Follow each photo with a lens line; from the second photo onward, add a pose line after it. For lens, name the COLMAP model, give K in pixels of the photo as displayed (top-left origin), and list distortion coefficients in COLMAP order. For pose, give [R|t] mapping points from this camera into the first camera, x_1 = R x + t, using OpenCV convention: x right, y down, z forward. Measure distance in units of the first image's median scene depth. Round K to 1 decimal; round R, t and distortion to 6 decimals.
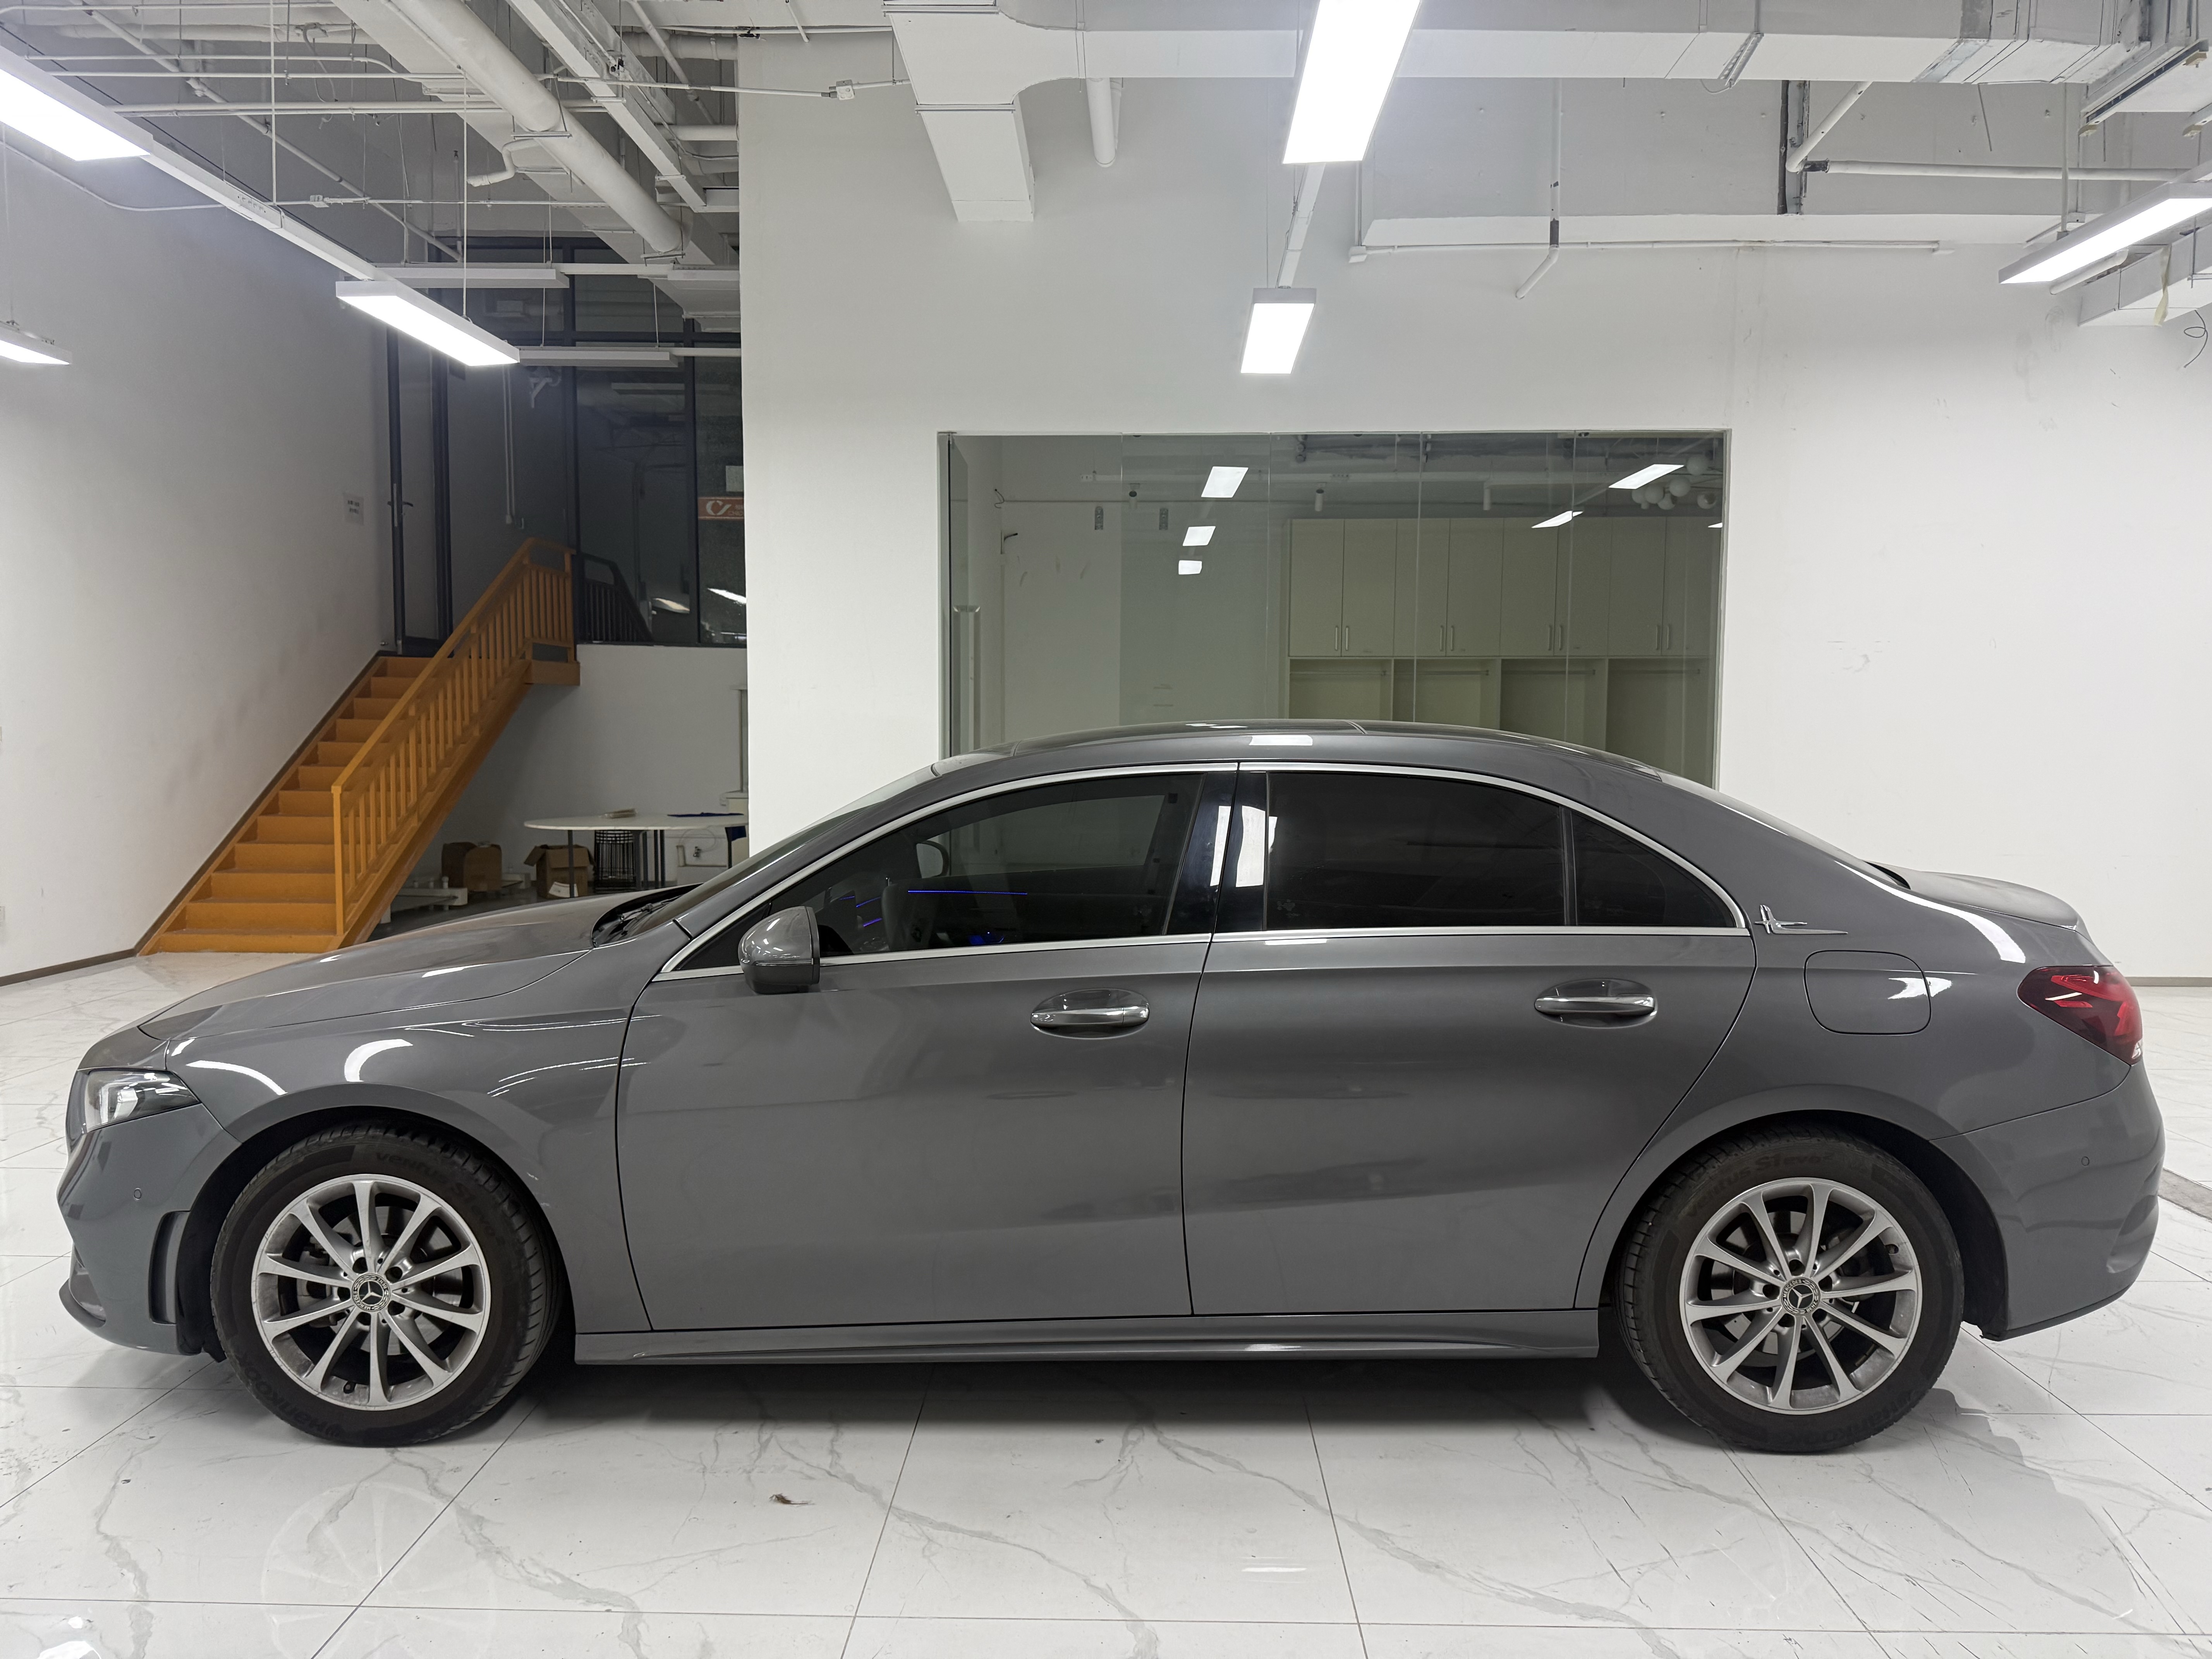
lens RADIAL K [[1542.9, 0, 1112.5], [0, 1542.9, 813.5], [0, 0, 1]] dist [0.035804, -0.052657]
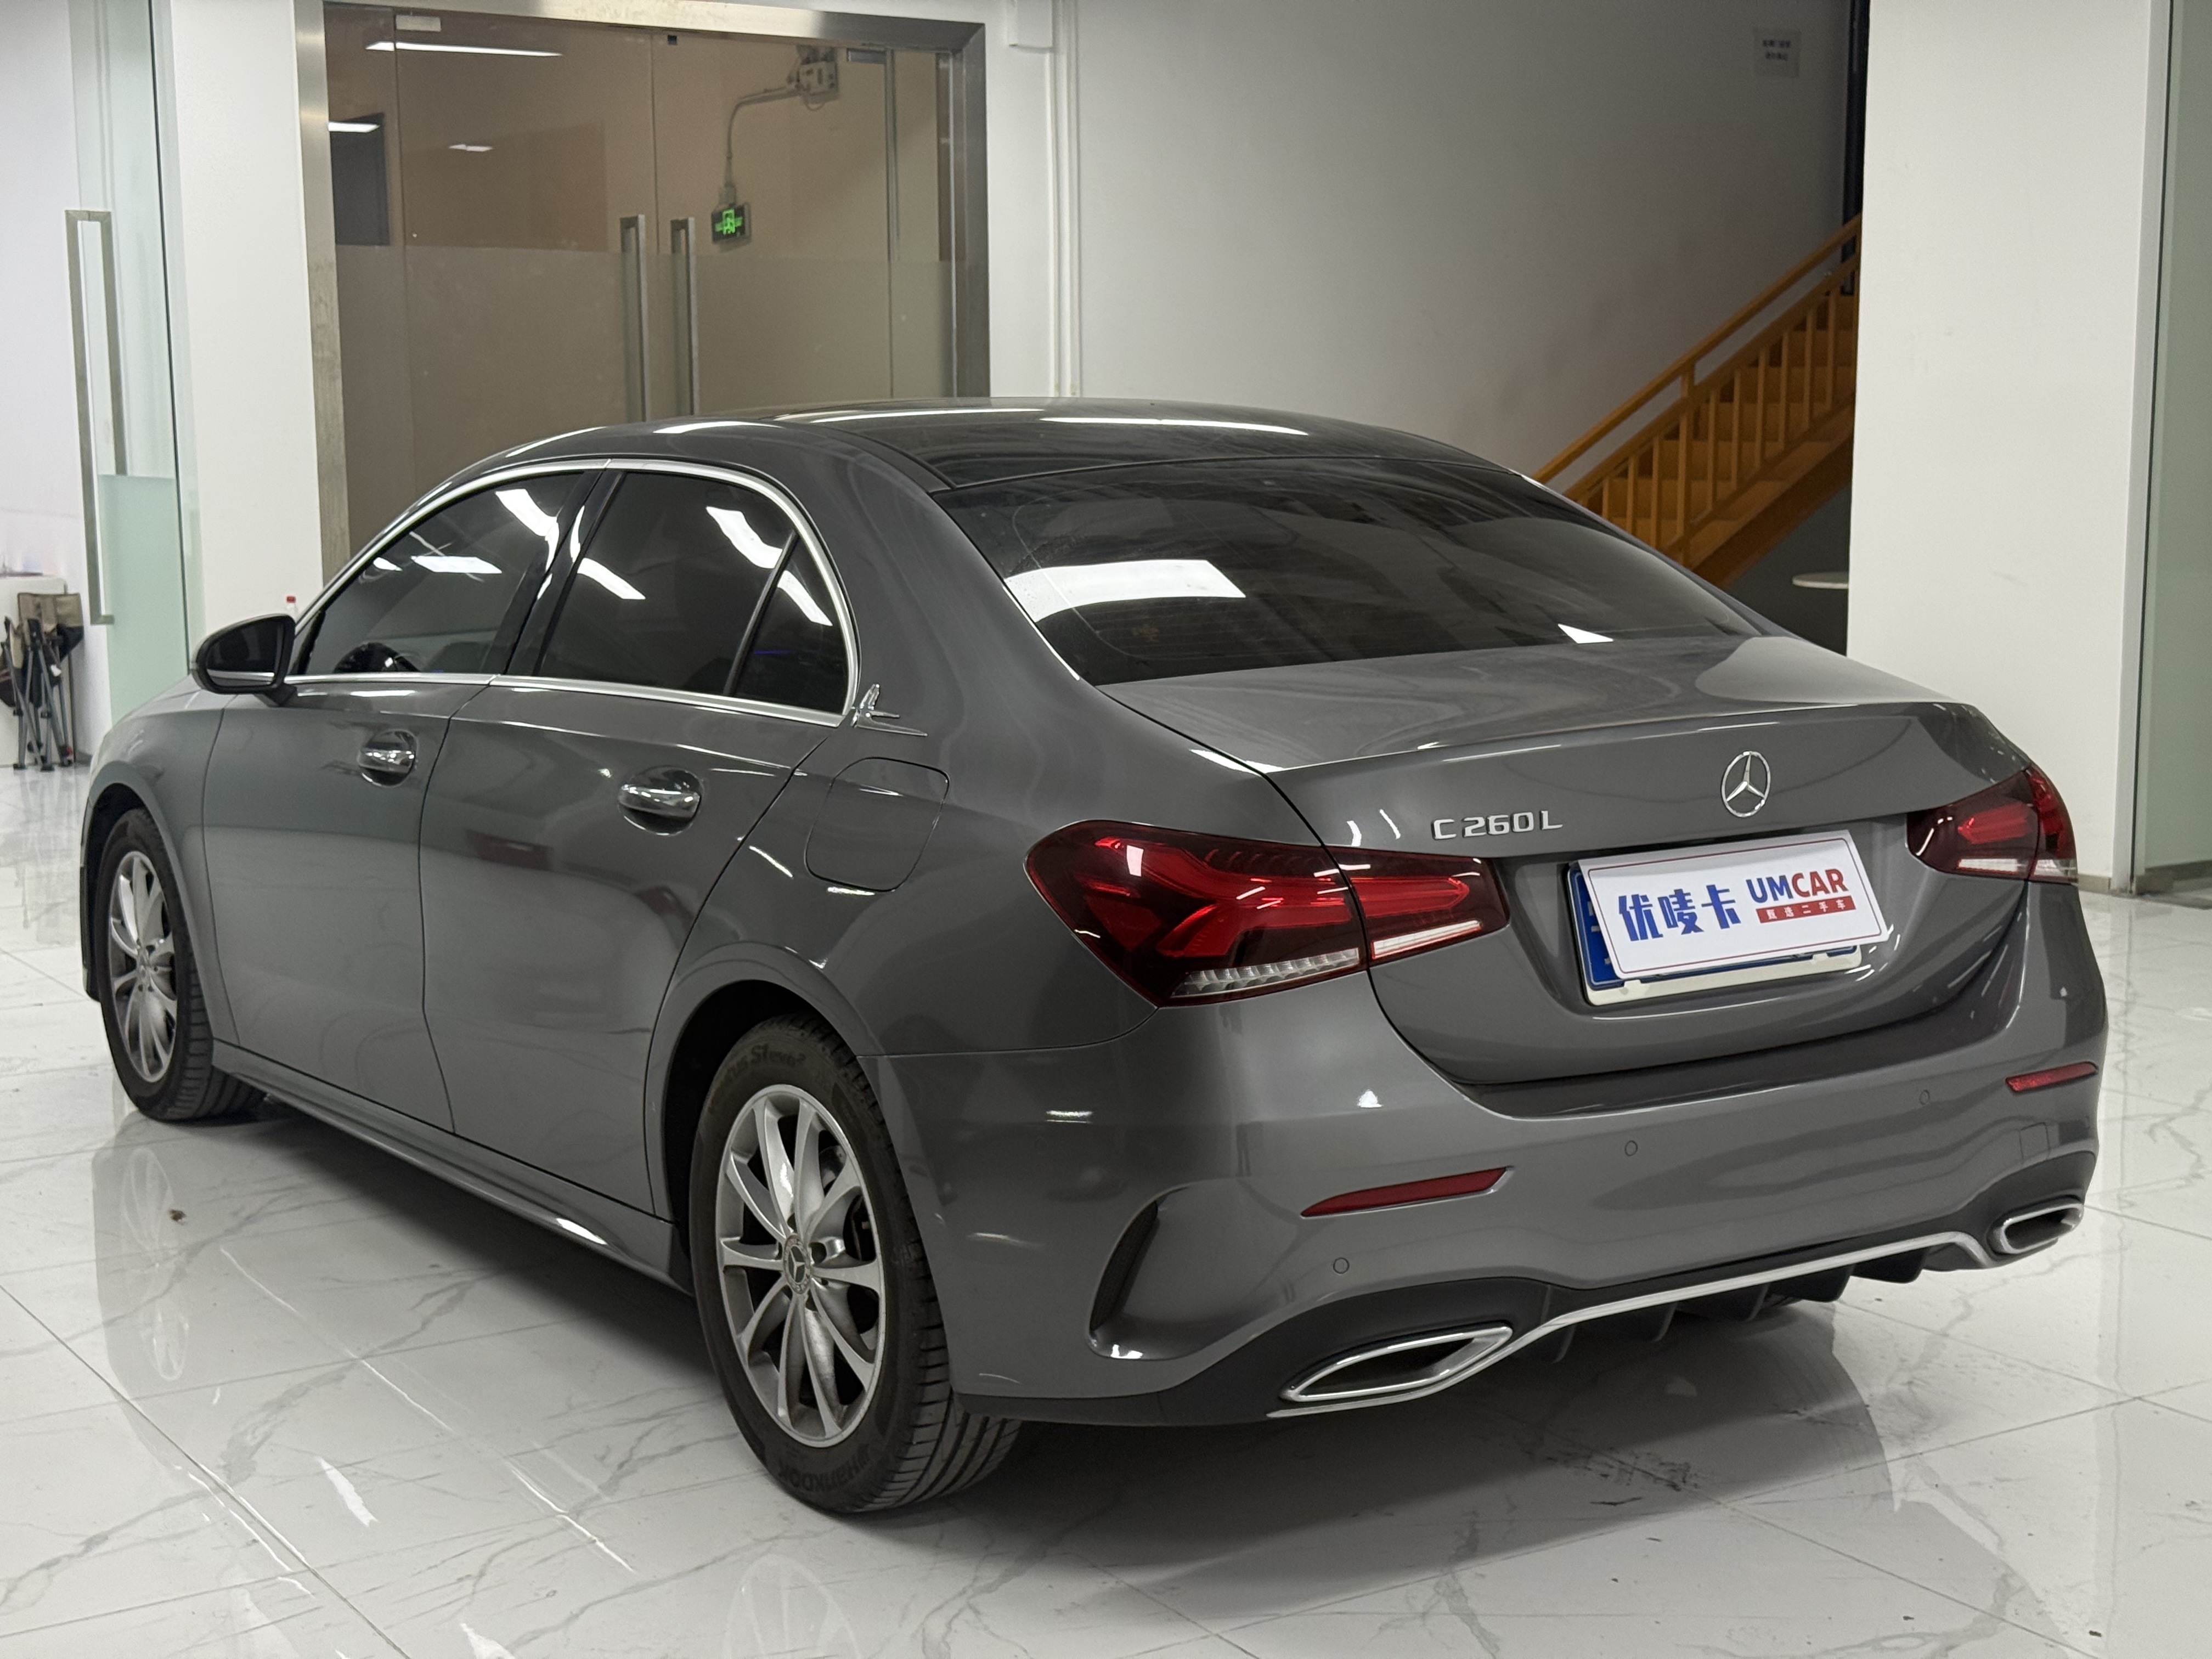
lens RADIAL K [[3094.7, 0, 1110.1], [0, 3094.7, 829.5], [0, 0, 1]] dist [0.125380, 0.000000]
pose [[0.543957, 0.094412, -0.833785, 0.532904], [-0.030246, 0.995210, 0.092958, -0.000071], [0.838568, -0.025347, 0.544207, 0.131425]]
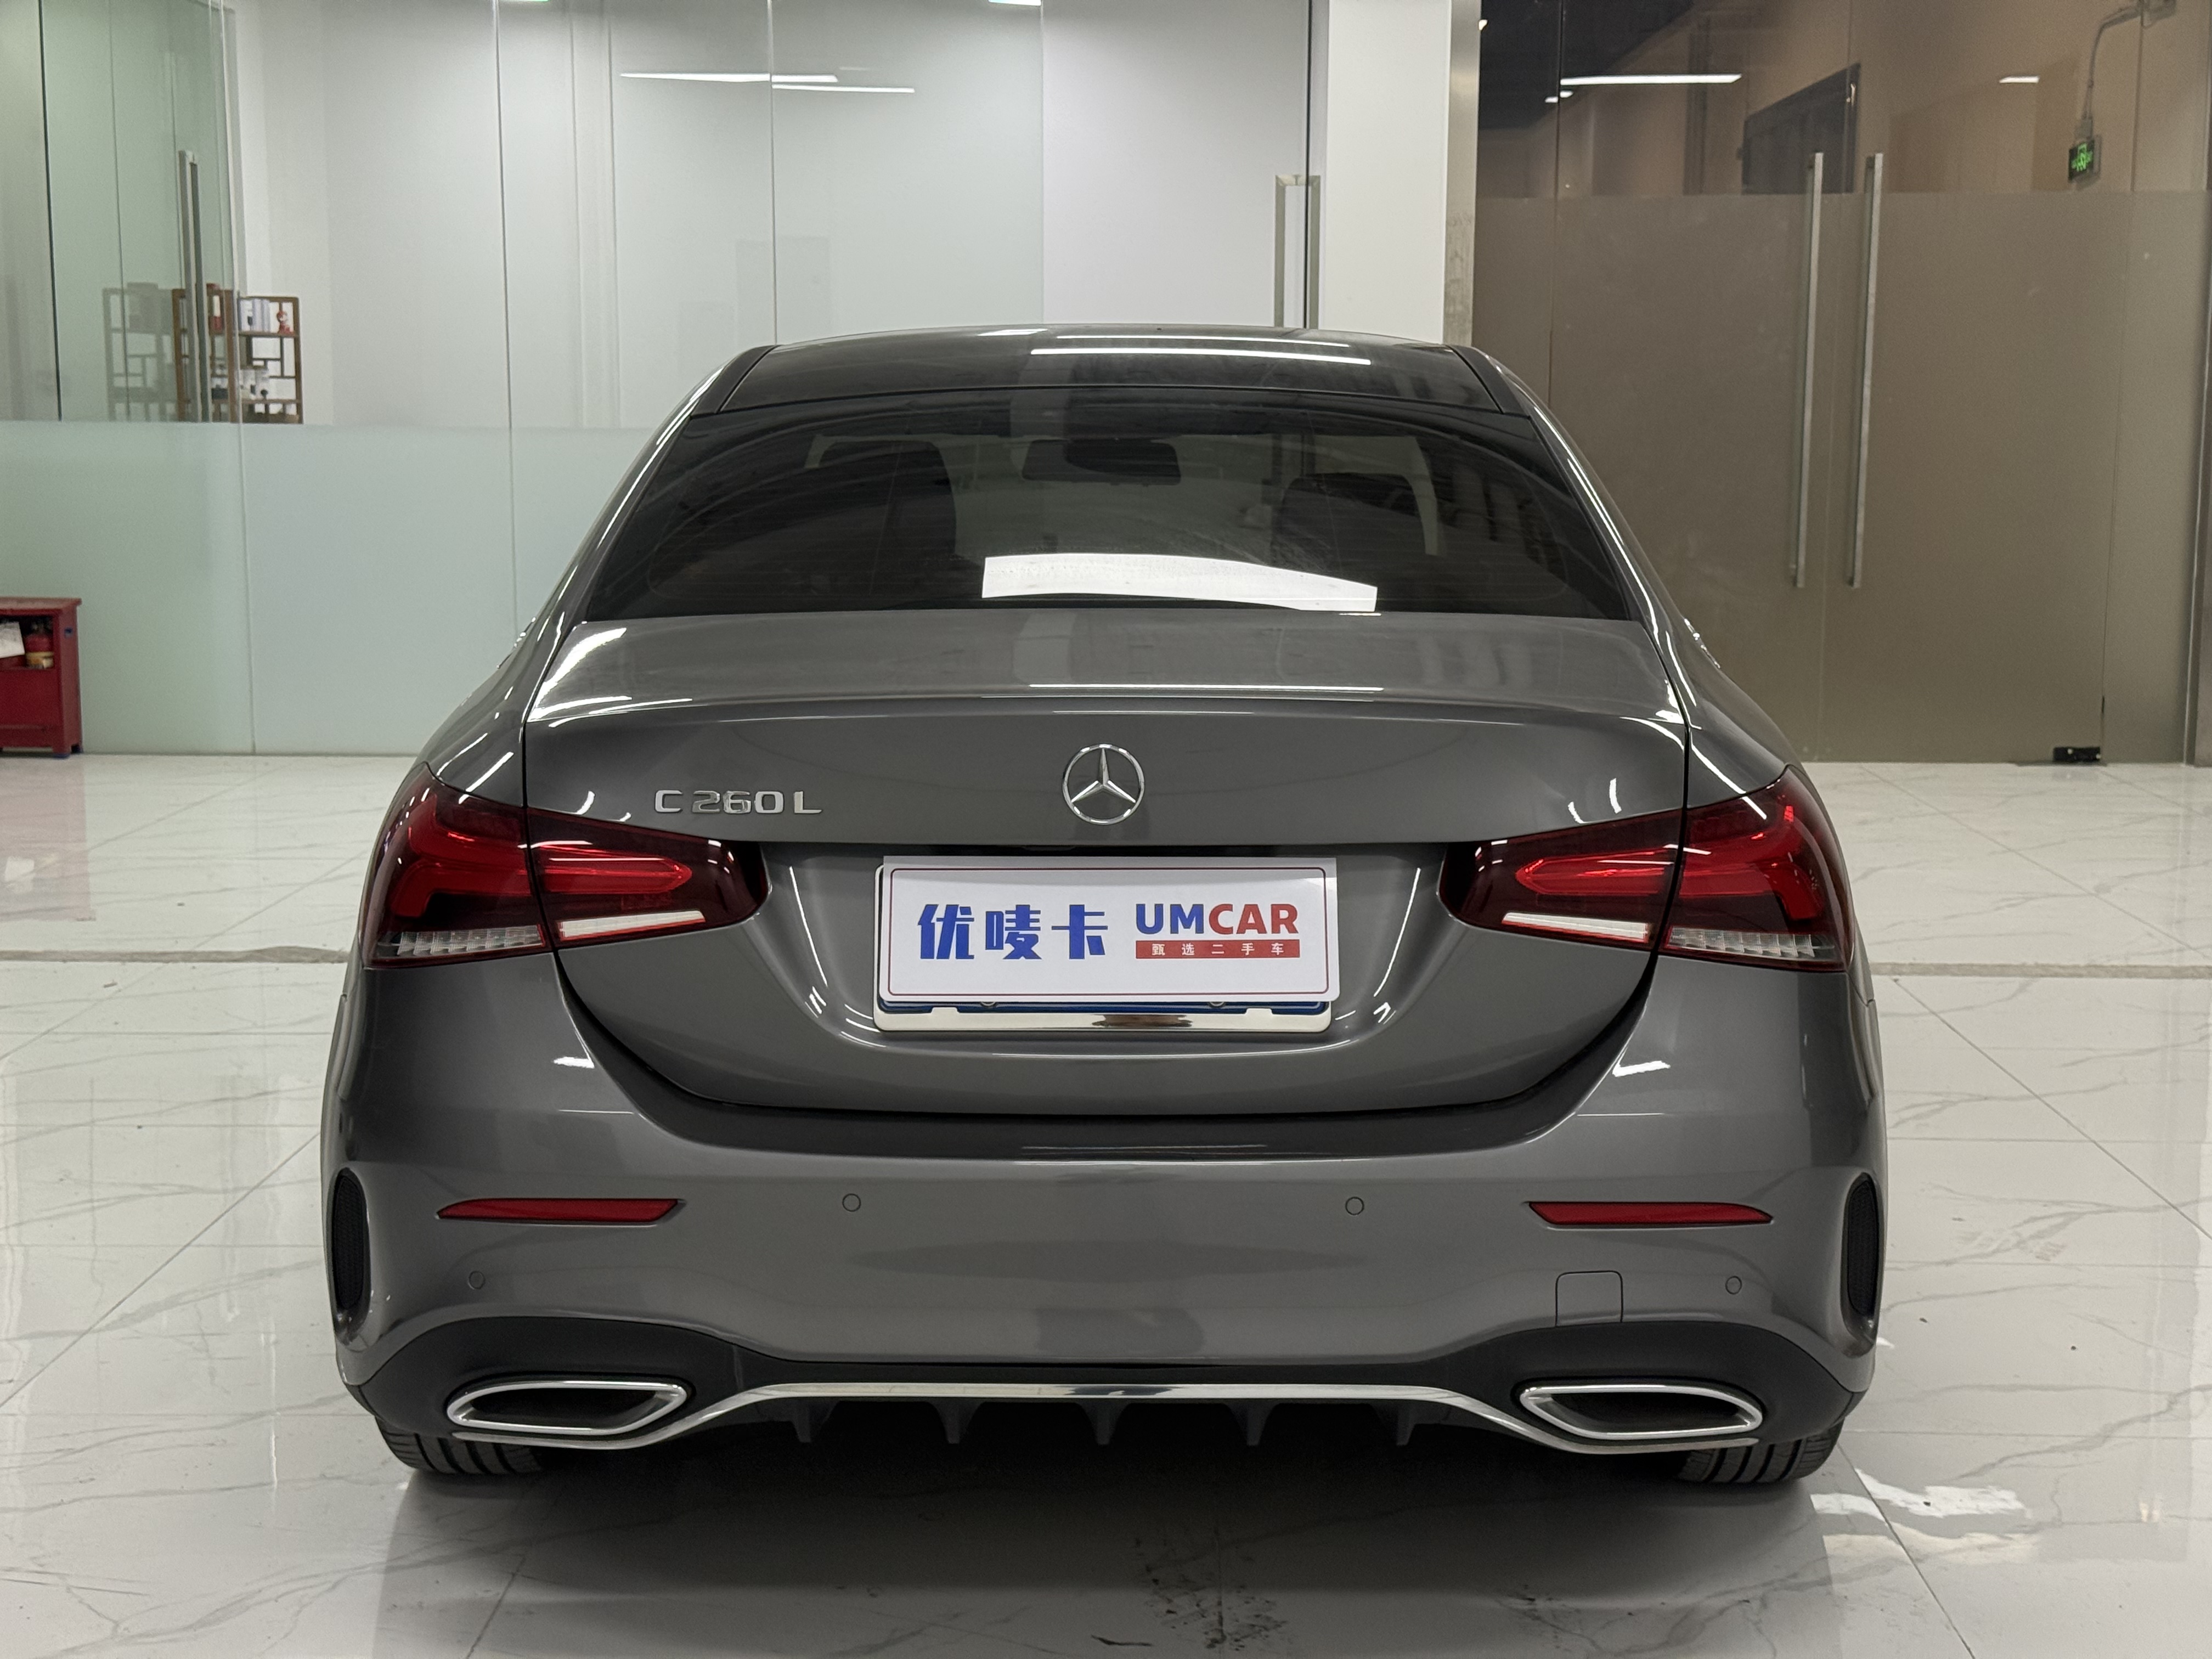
lens RADIAL K [[3094.7, 0, 1121.1], [0, 3094.7, 825.7], [0, 0, 1]] dist [0.125380, 0.000000]
pose [[-0.019290, 0.125852, -0.991861, 0.564455], [-0.057182, 0.990283, 0.126764, -0.008071], [0.998177, 0.059162, -0.011906, 0.431977]]
